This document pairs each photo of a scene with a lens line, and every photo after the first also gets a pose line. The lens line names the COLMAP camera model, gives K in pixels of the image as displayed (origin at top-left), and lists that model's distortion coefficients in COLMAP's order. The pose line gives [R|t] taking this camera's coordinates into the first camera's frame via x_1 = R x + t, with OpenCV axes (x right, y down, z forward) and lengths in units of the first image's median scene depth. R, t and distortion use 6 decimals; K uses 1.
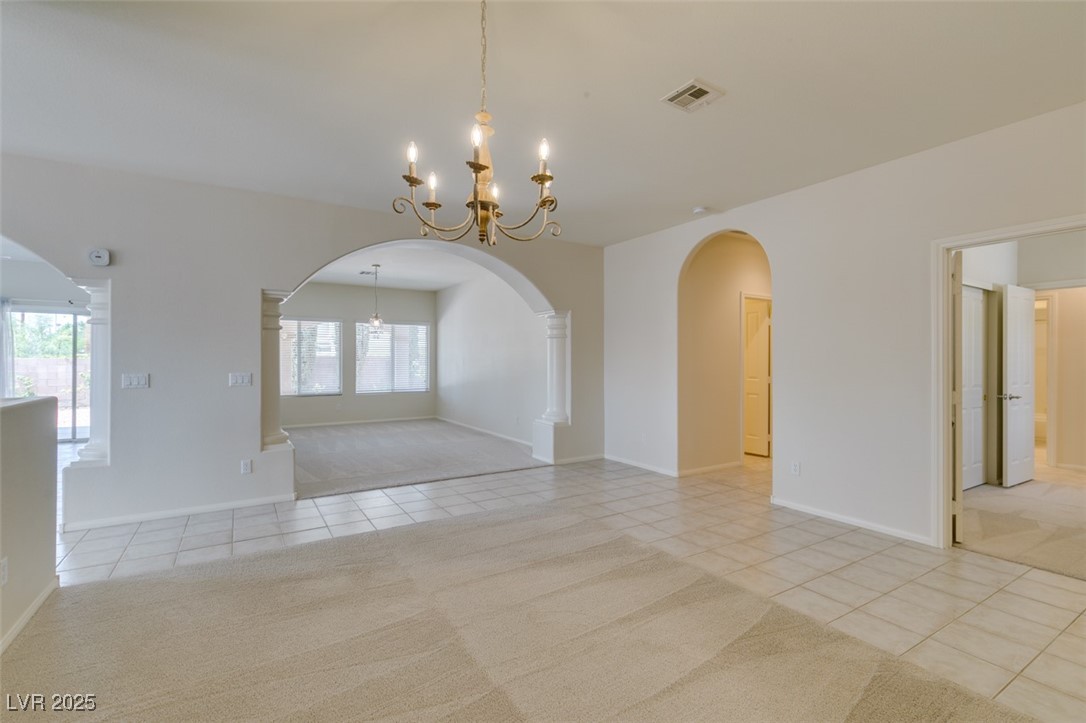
lens RADIAL K [[482.2, 0, 543.8], [0, 482.2, 359.0], [0, 0, 1]] dist [0.001265, -0.001899]
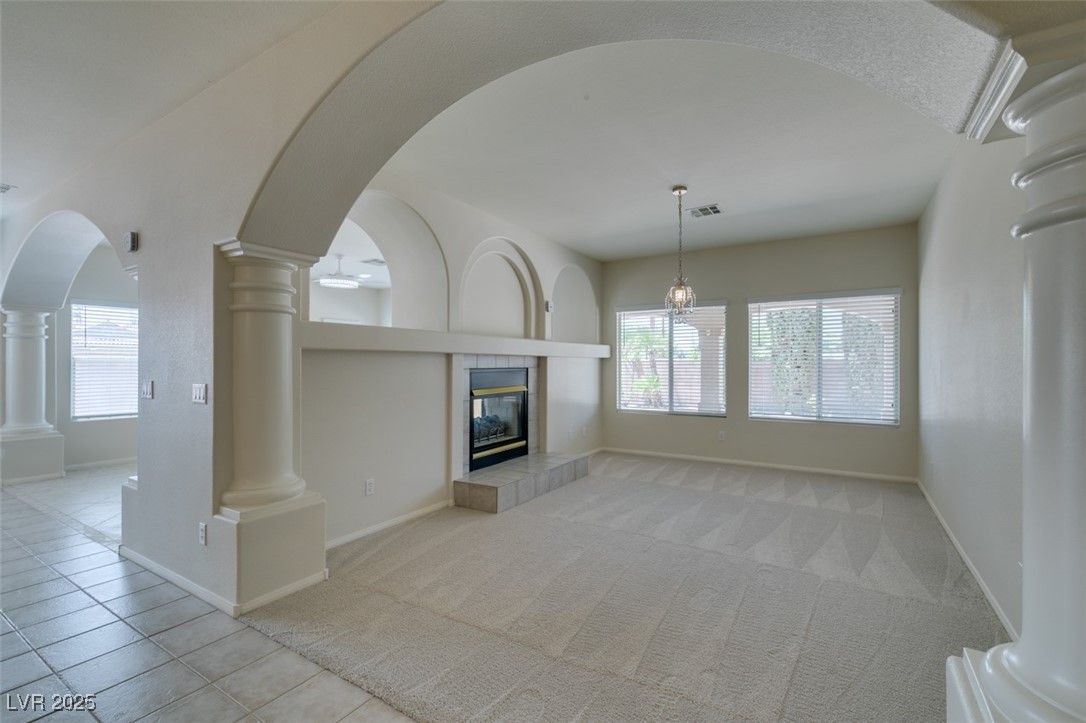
lens RADIAL K [[482.2, 0, 542.9], [0, 482.2, 362.0], [0, 0, 1]] dist [0.001265, -0.001899]
pose [[0.431487, -0.002962, -0.902114, 0.152564], [0.000495, 0.999995, -0.003046, 0.005245], [0.902119, 0.000868, 0.431487, 1.276280]]
